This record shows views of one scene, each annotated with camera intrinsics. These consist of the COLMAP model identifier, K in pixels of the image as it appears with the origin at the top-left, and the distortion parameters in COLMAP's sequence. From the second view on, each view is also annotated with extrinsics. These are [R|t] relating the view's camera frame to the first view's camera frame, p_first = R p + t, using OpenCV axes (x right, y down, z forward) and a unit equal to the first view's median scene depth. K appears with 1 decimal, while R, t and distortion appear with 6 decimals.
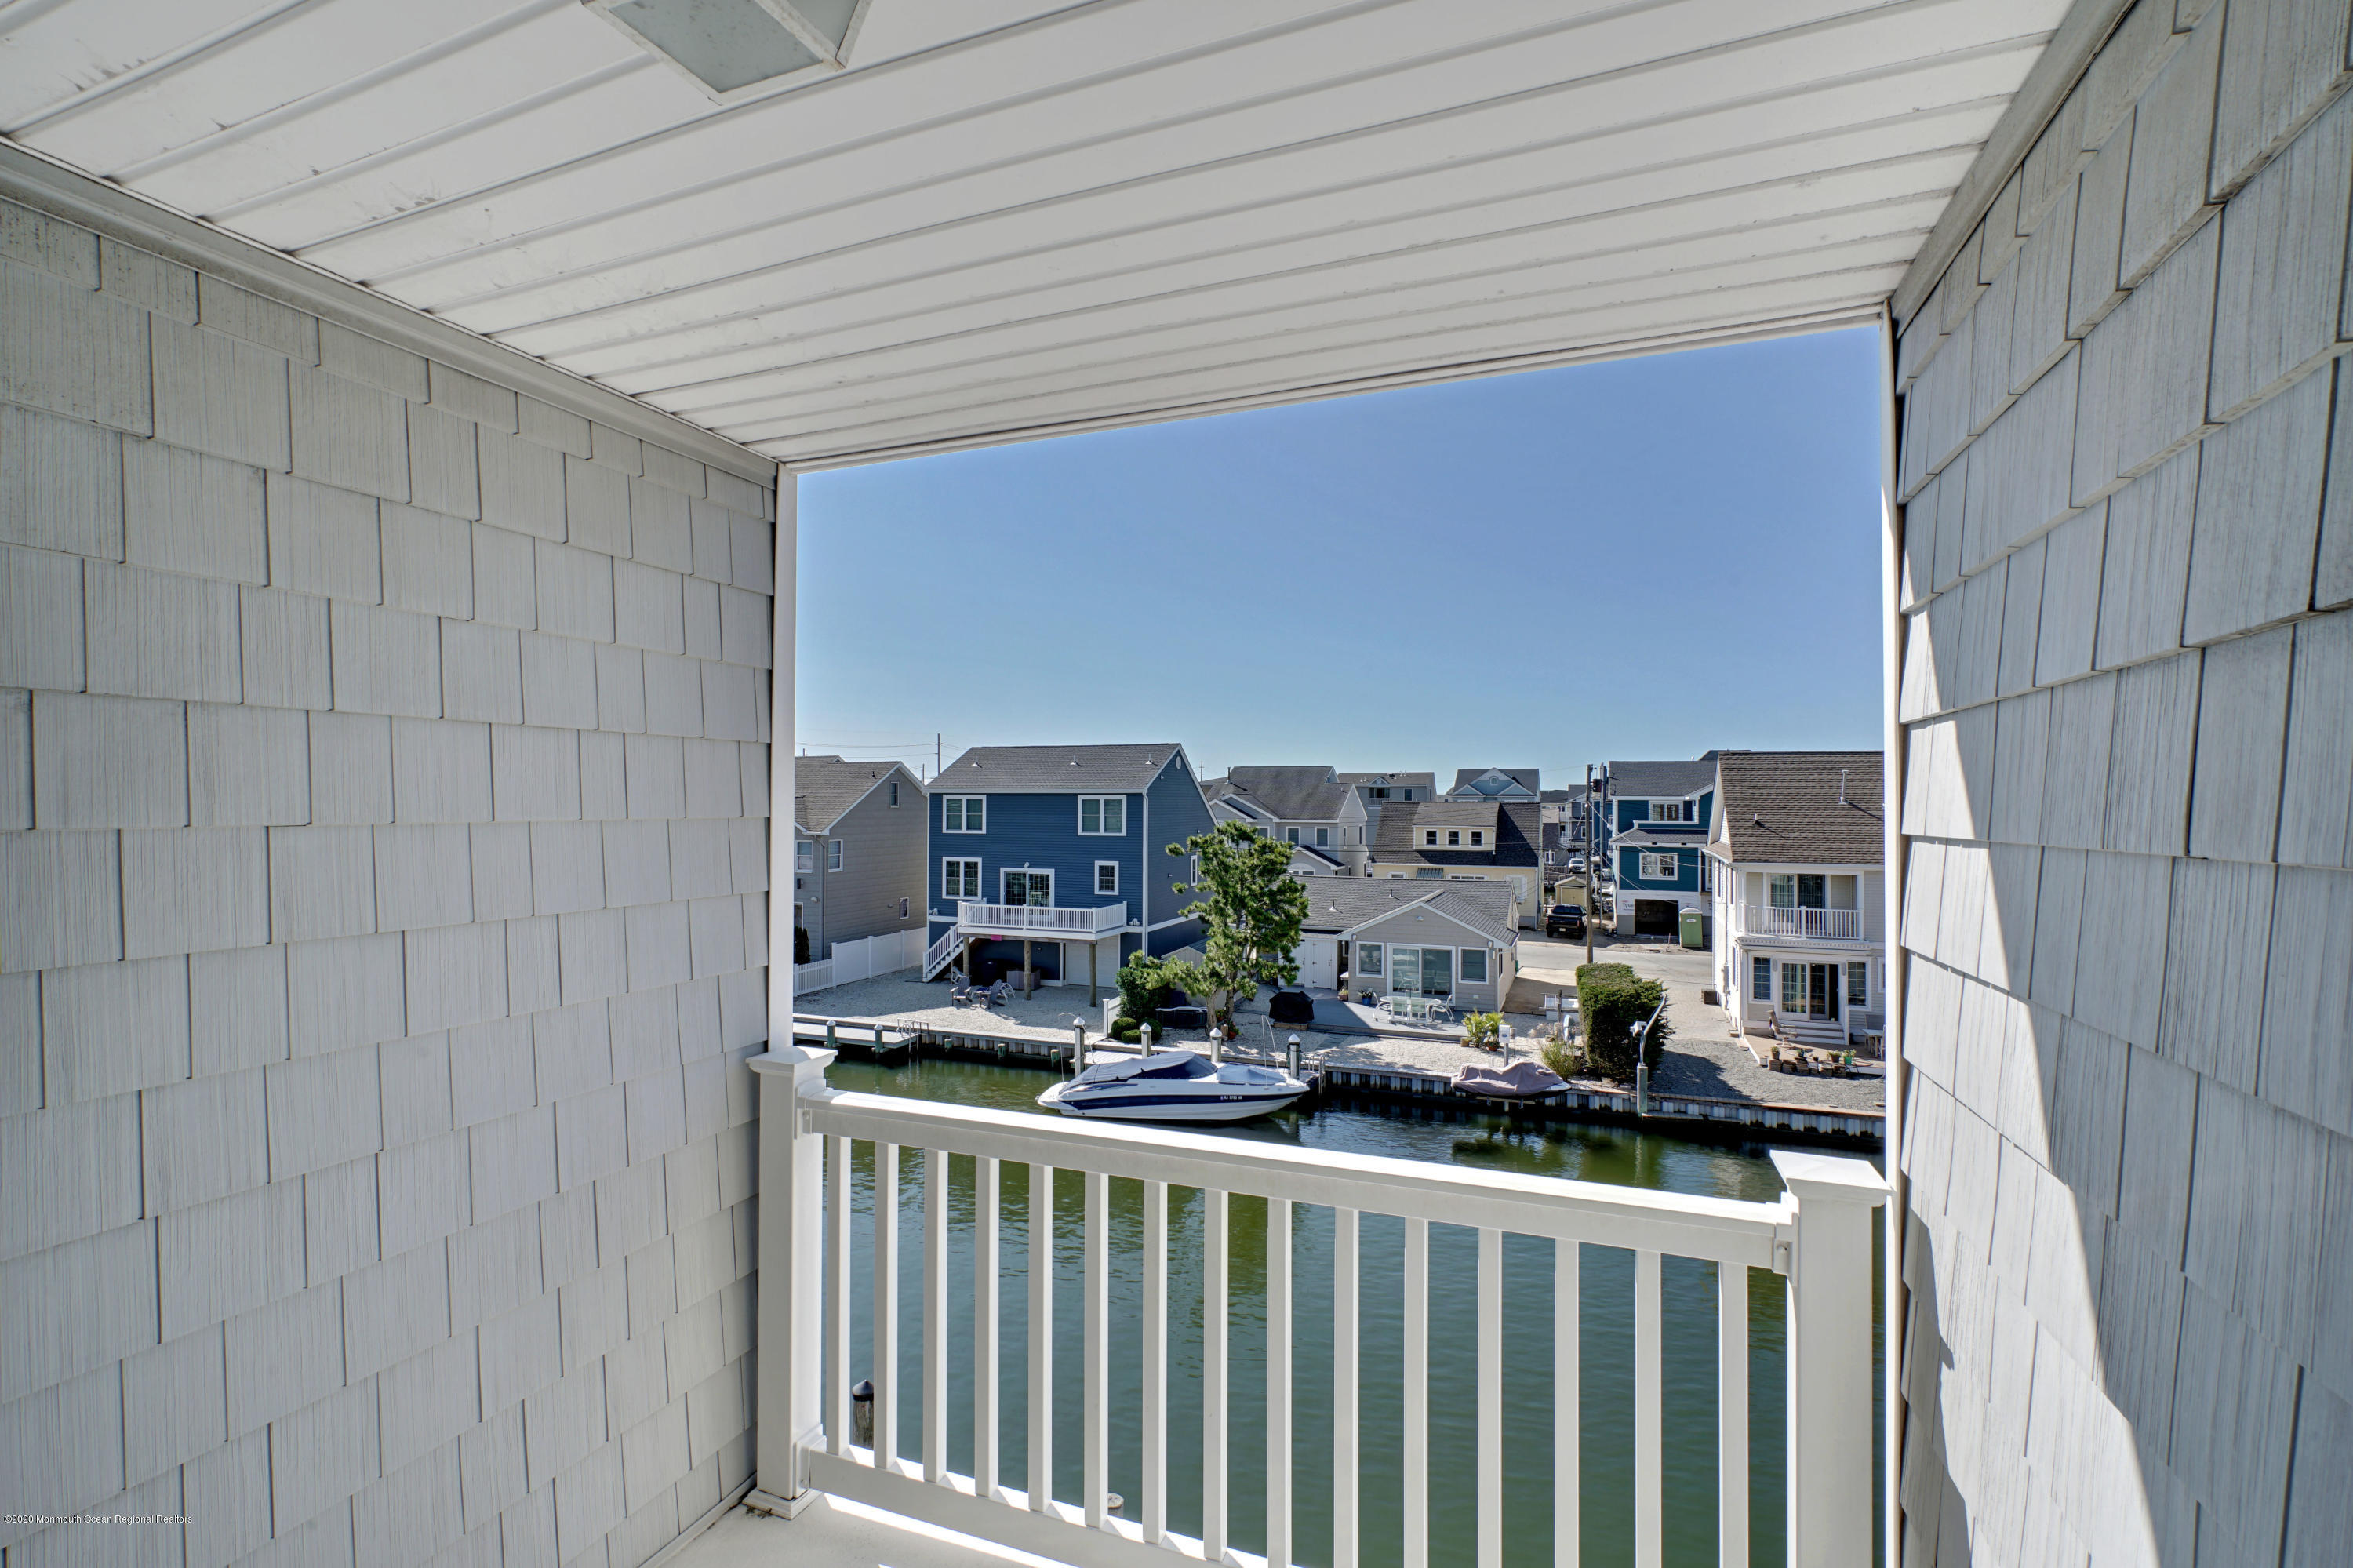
lens RADIAL K [[1054.2, 0, 1177.8], [0, 1054.2, 791.1], [0, 0, 1]] dist [-0.005849, 0.002433]
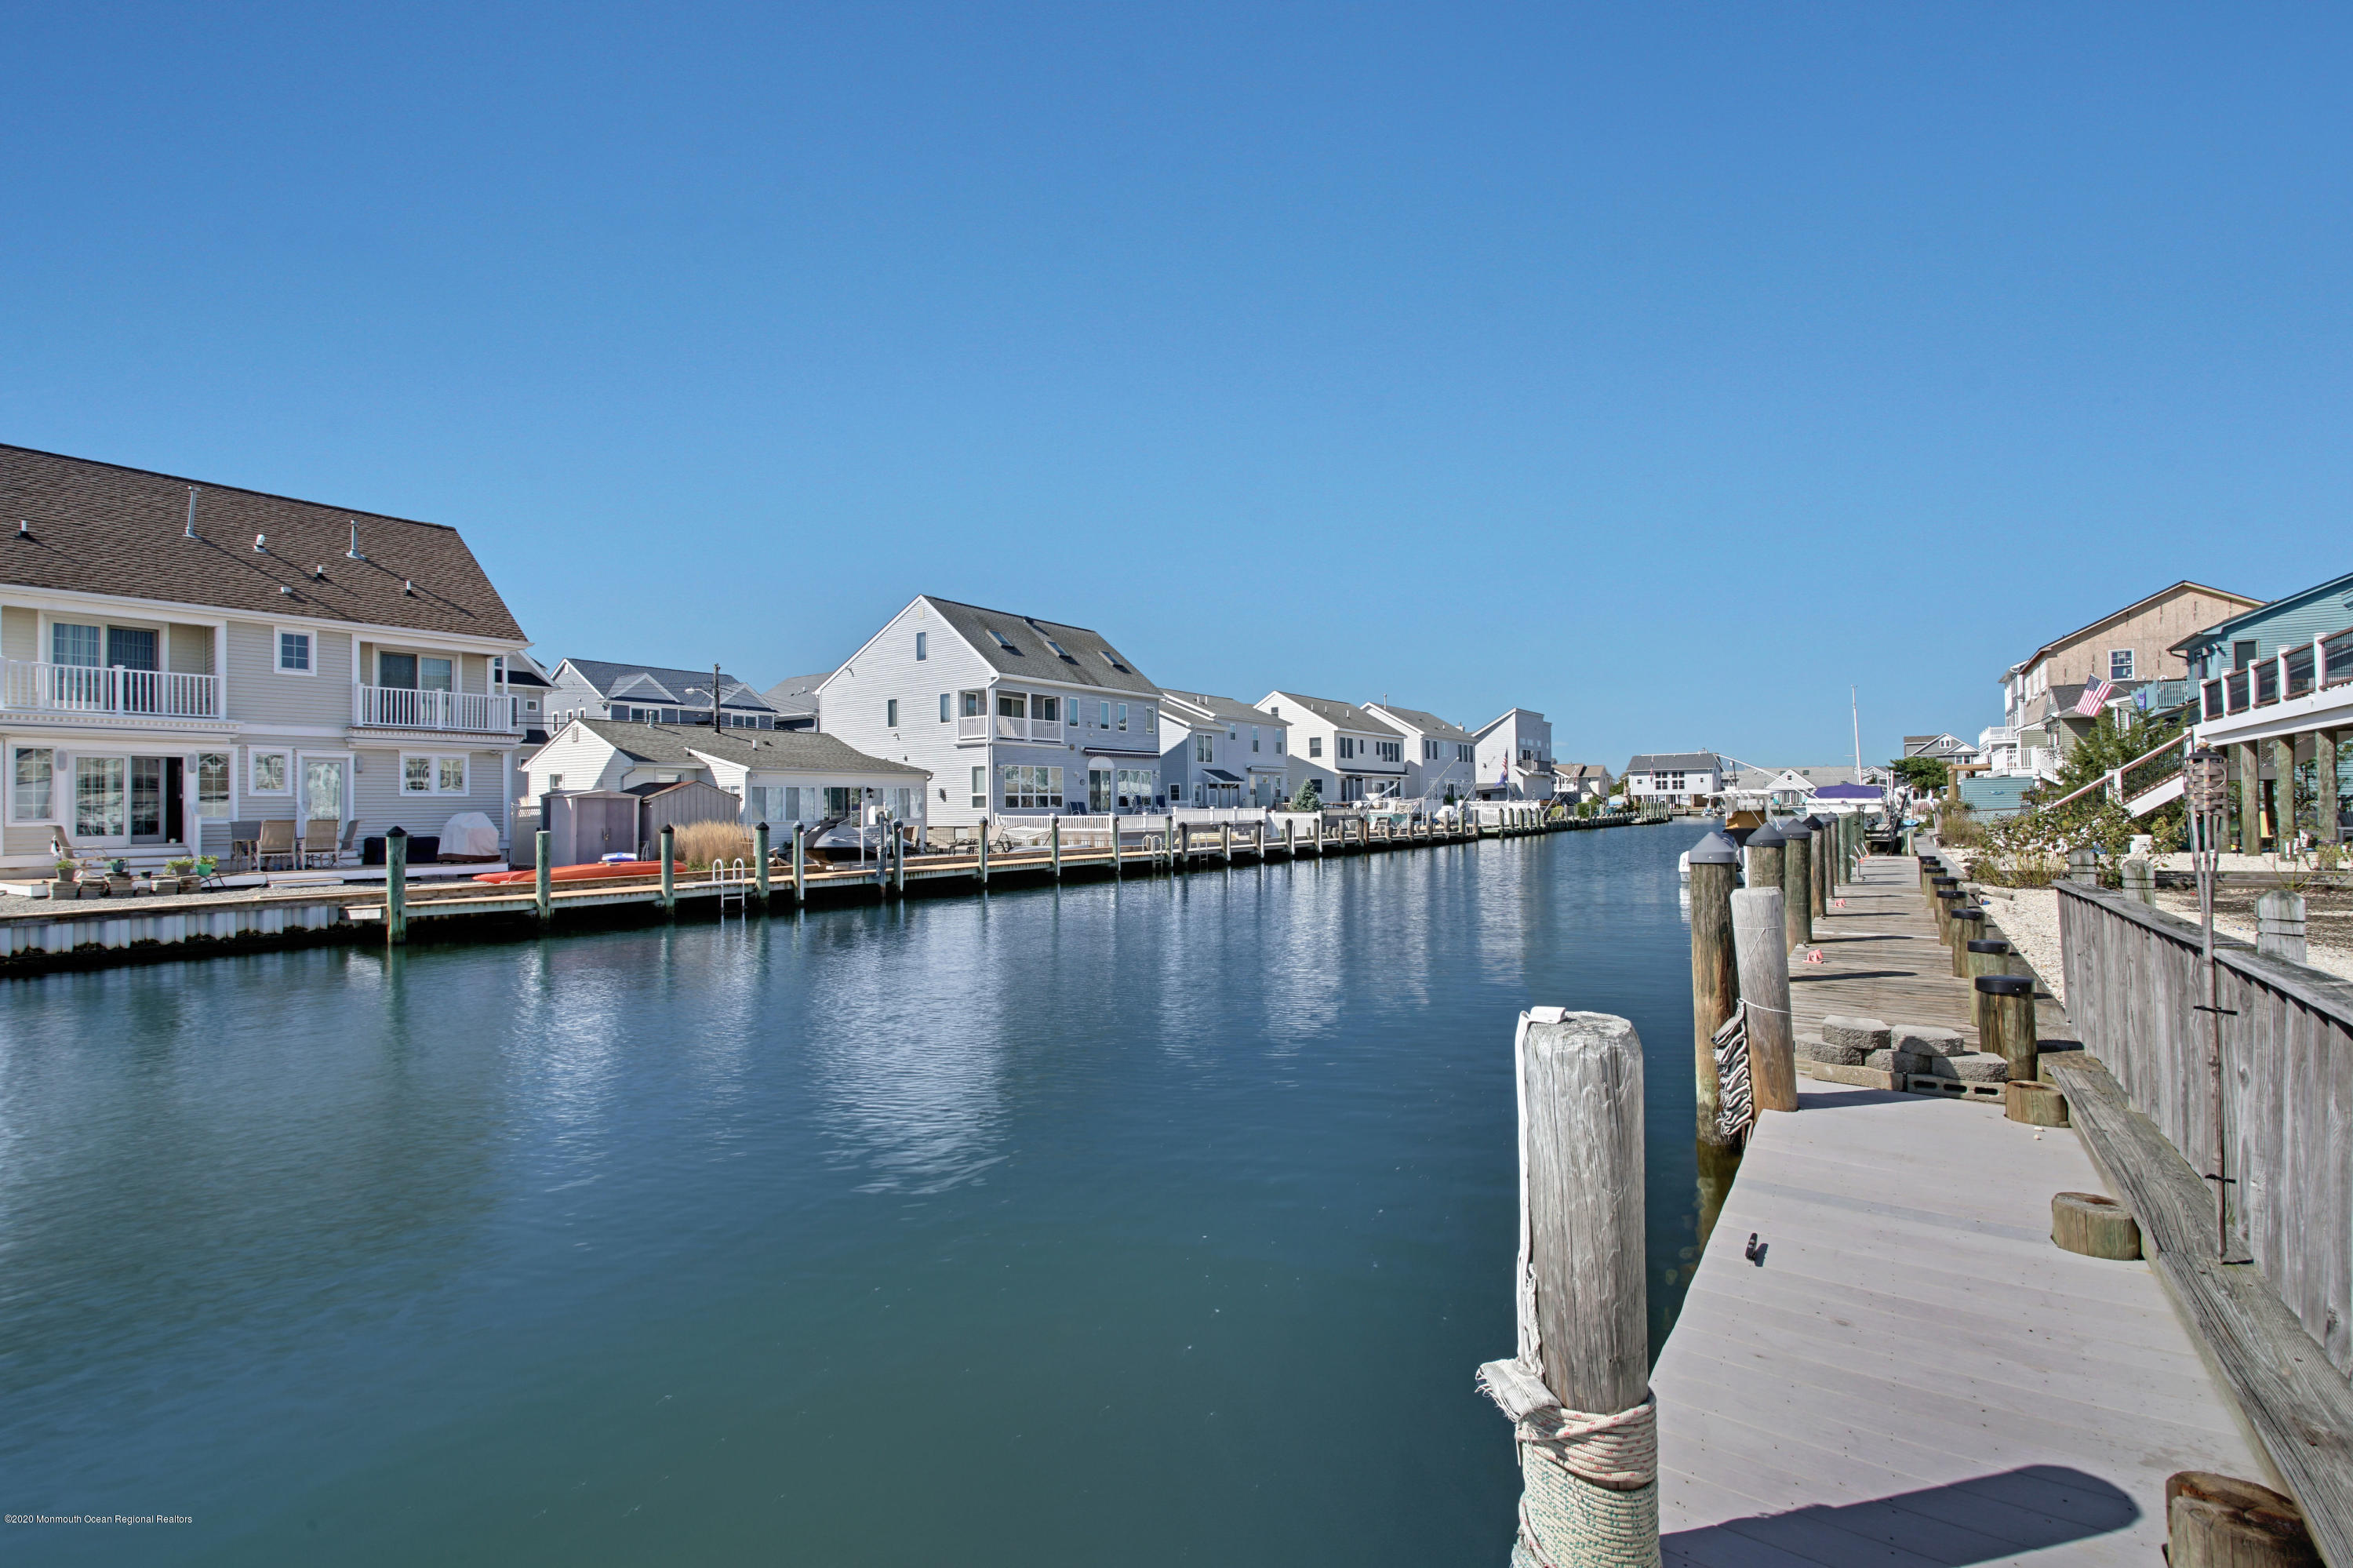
lens RADIAL K [[1054.2, 0, 1175.5], [0, 1054.2, 786.4], [0, 0, 1]] dist [-0.005849, 0.002433]
pose [[0.230494, 0.011399, 0.973007, 0.119108], [0.010317, 0.999847, -0.014158, 0.187690], [-0.973019, 0.013302, 0.230341, 0.222271]]
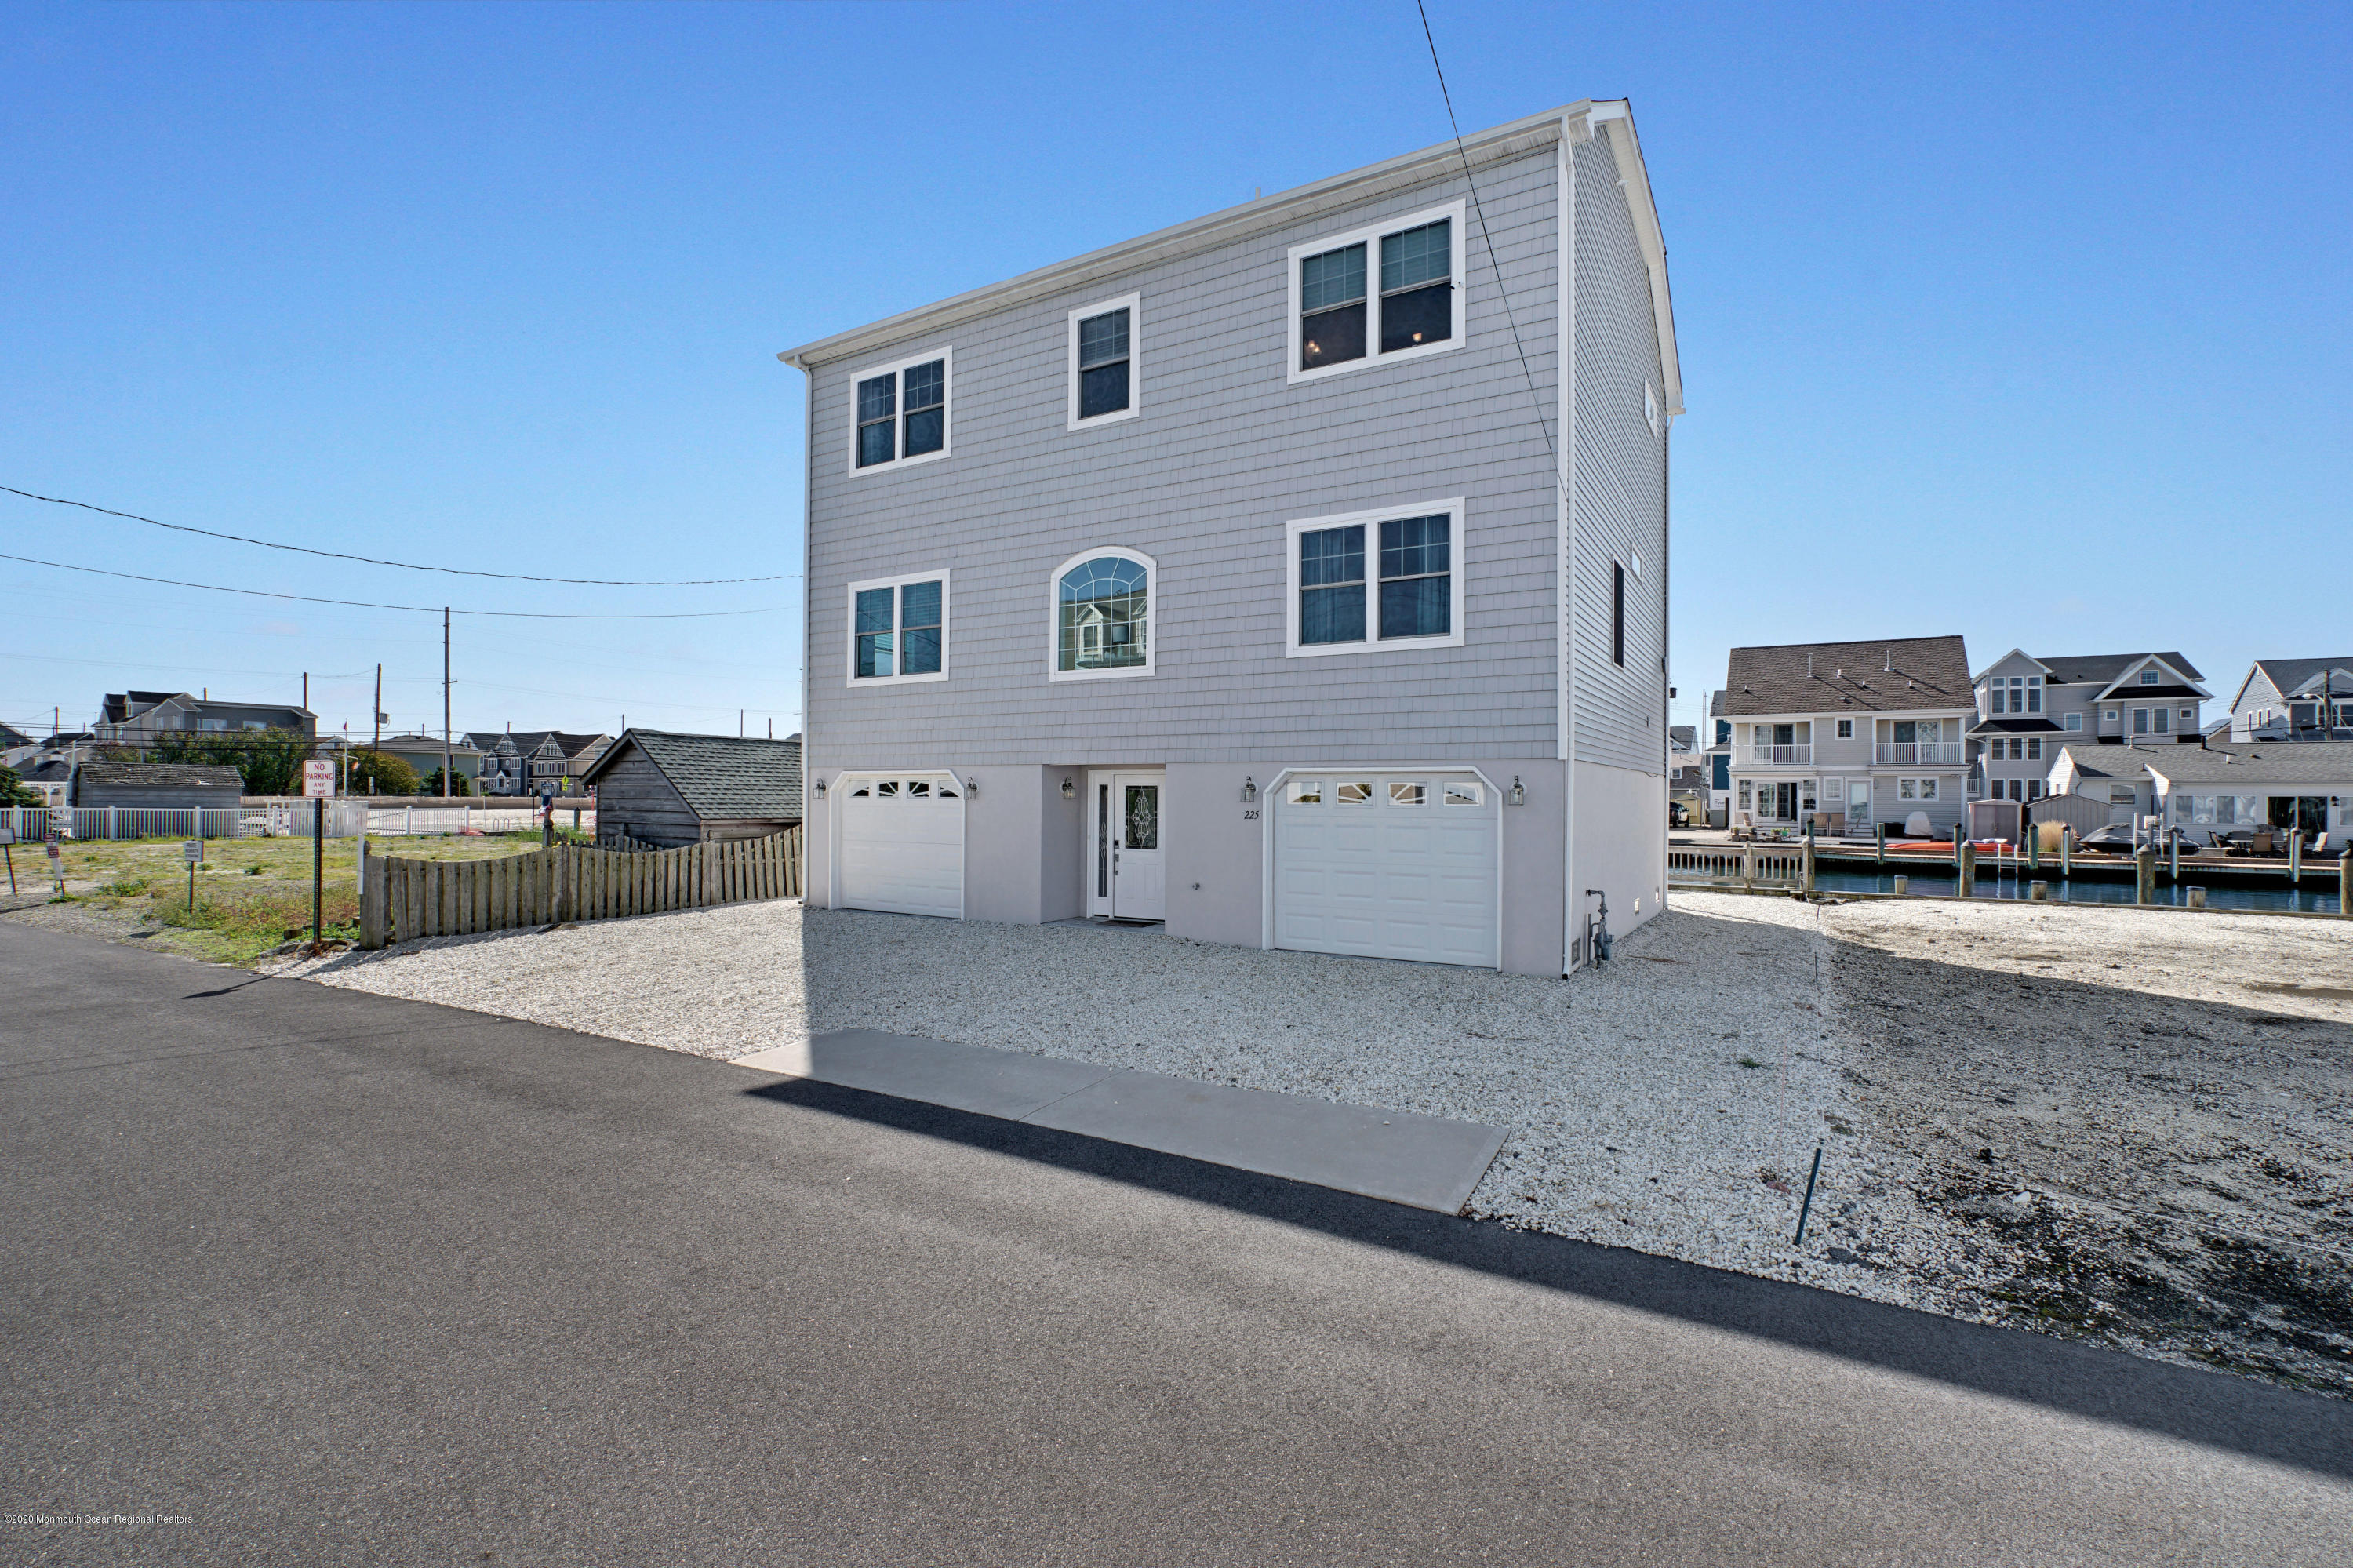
lens RADIAL K [[1054.2, 0, 1198.1], [0, 1054.2, 787.9], [0, 0, 1]] dist [-0.005849, 0.002433]
pose [[0.986937, 0.000416, -0.161109, 0.037118], [-0.000447, 1.000000, -0.000156, 0.162860], [0.161108, 0.000226, 0.986937, -0.550731]]
